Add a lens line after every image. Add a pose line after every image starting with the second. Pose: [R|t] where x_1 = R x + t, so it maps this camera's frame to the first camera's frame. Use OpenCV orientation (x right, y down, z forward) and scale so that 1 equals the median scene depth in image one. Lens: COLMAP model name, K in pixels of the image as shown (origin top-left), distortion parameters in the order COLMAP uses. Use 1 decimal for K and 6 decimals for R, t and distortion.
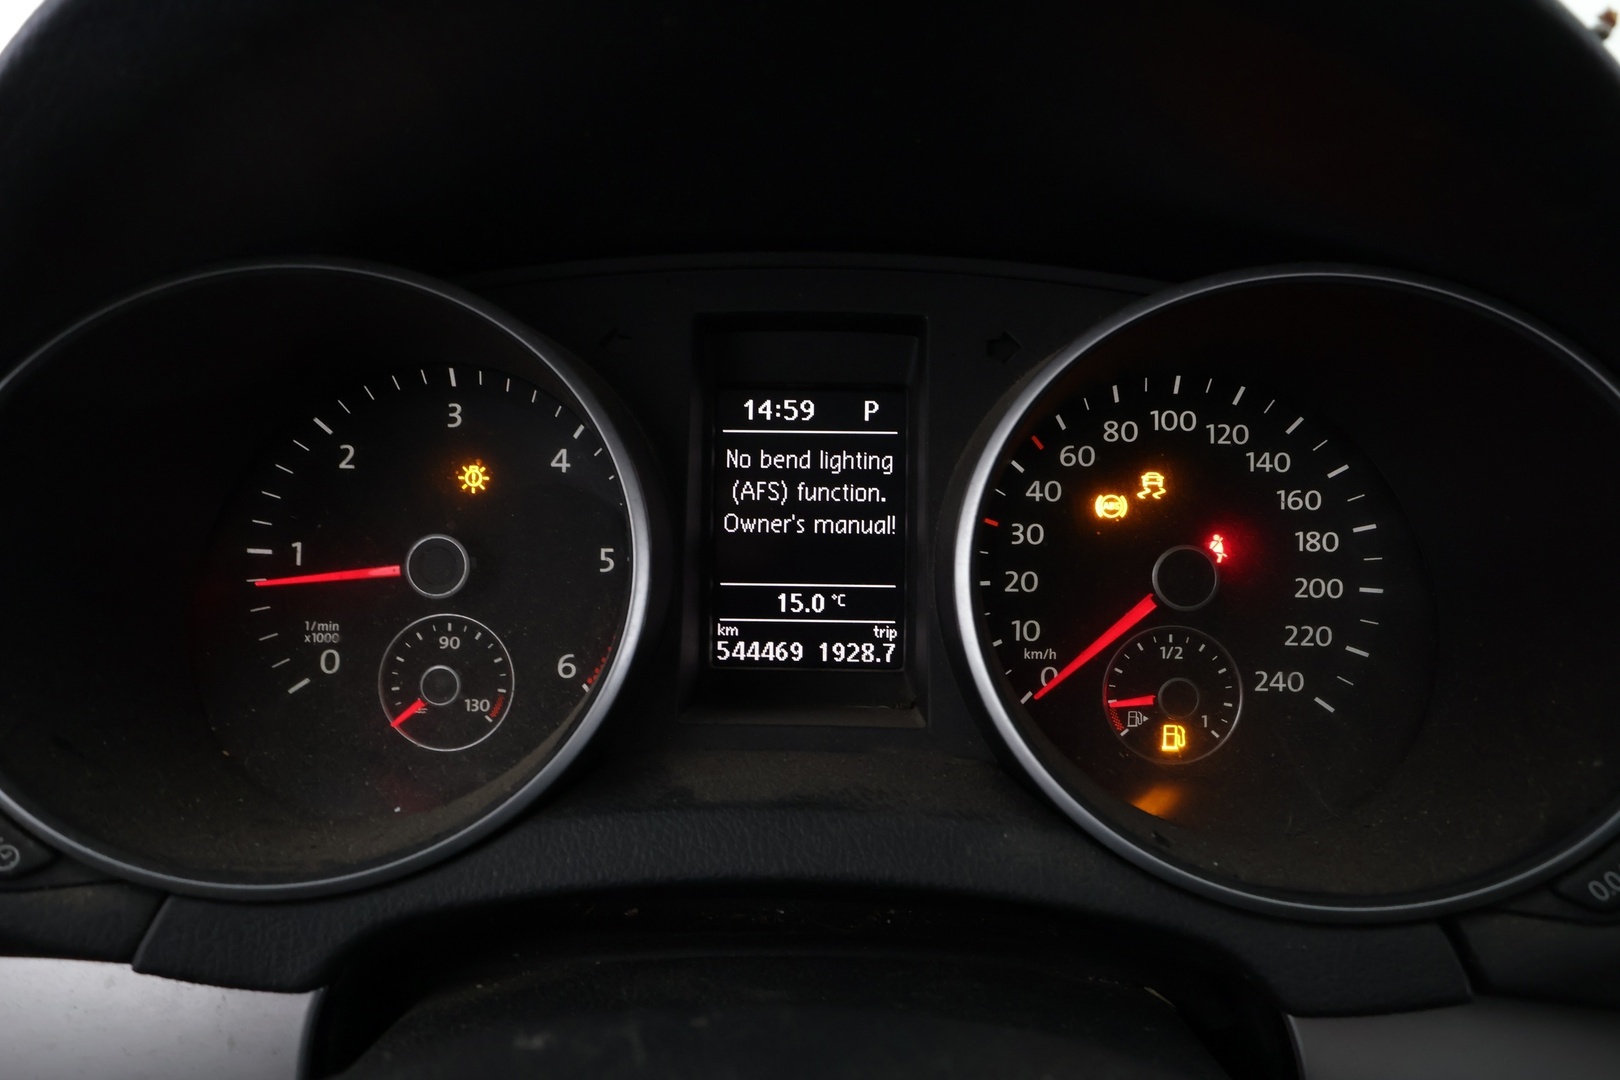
lens RADIAL K [[1094.6, 0, 804.1], [0, 1094.6, 543.3], [0, 0, 1]] dist [-0.004056, 0.000540]
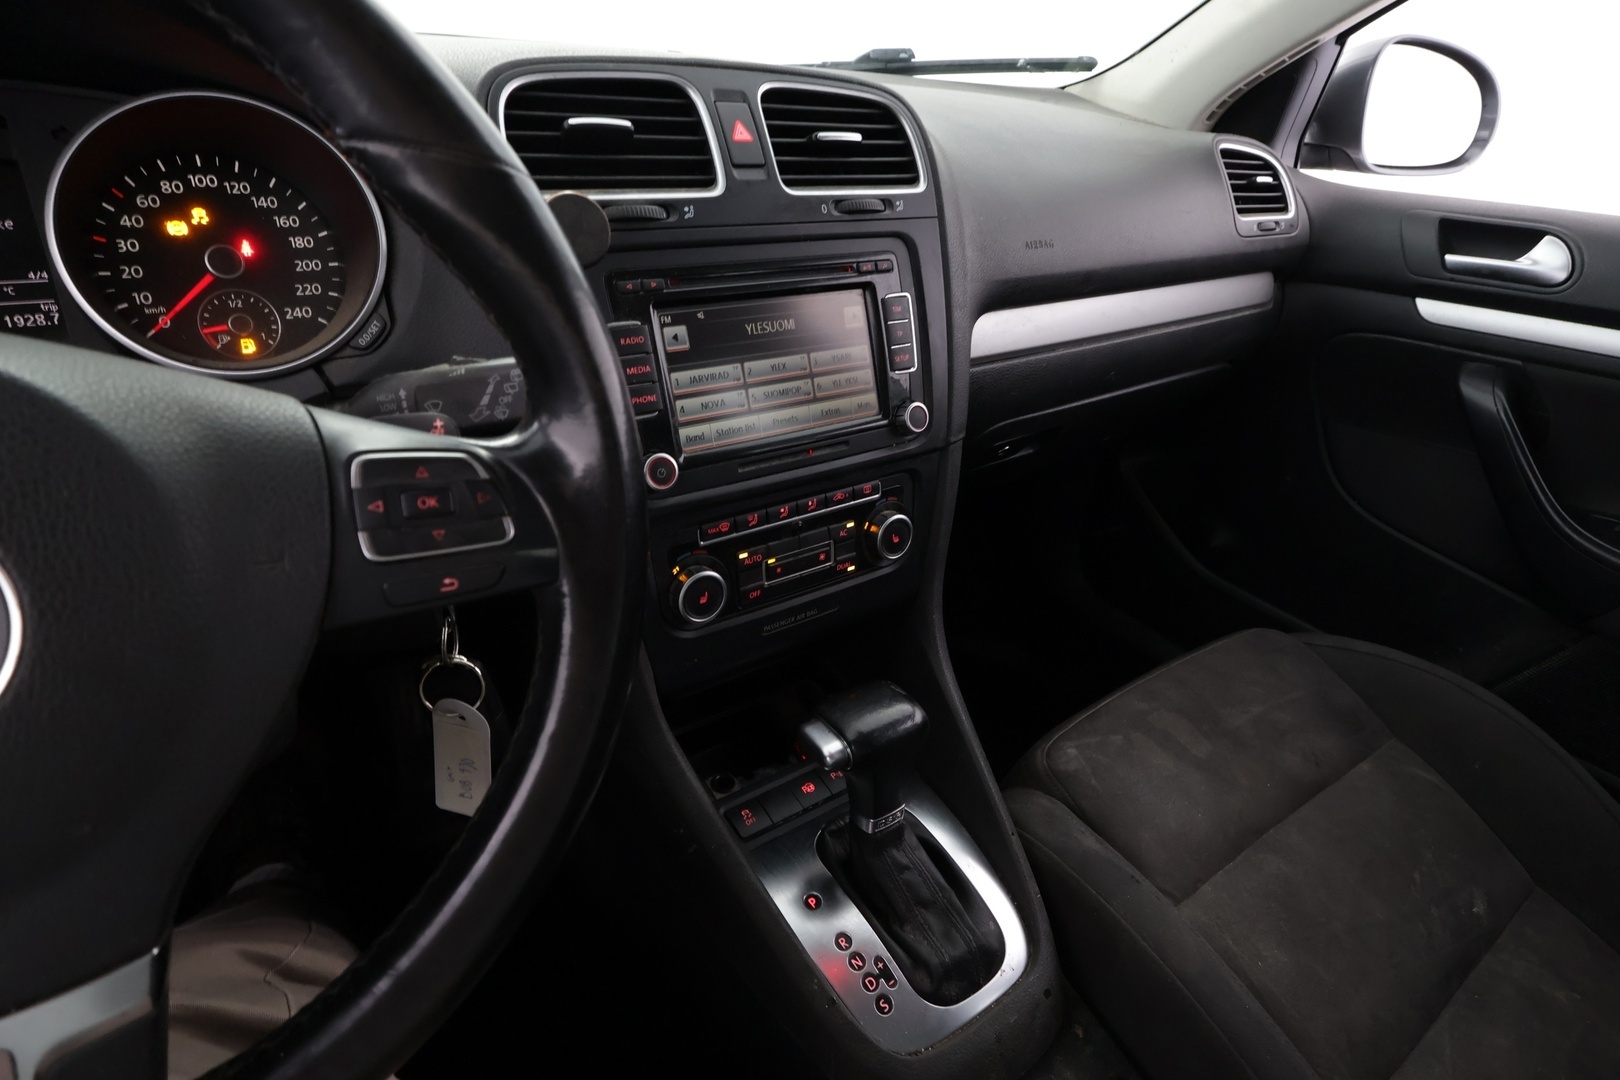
lens RADIAL K [[845.5, 0, 822.7], [0, 845.5, 543.7], [0, 0, 1]] dist [-0.010765, 0.002500]
pose [[0.791029, -0.241568, 0.562066, 0.215158], [0.123397, 0.962859, 0.240159, 0.287198], [-0.599205, -0.120616, 0.791458, -0.922109]]
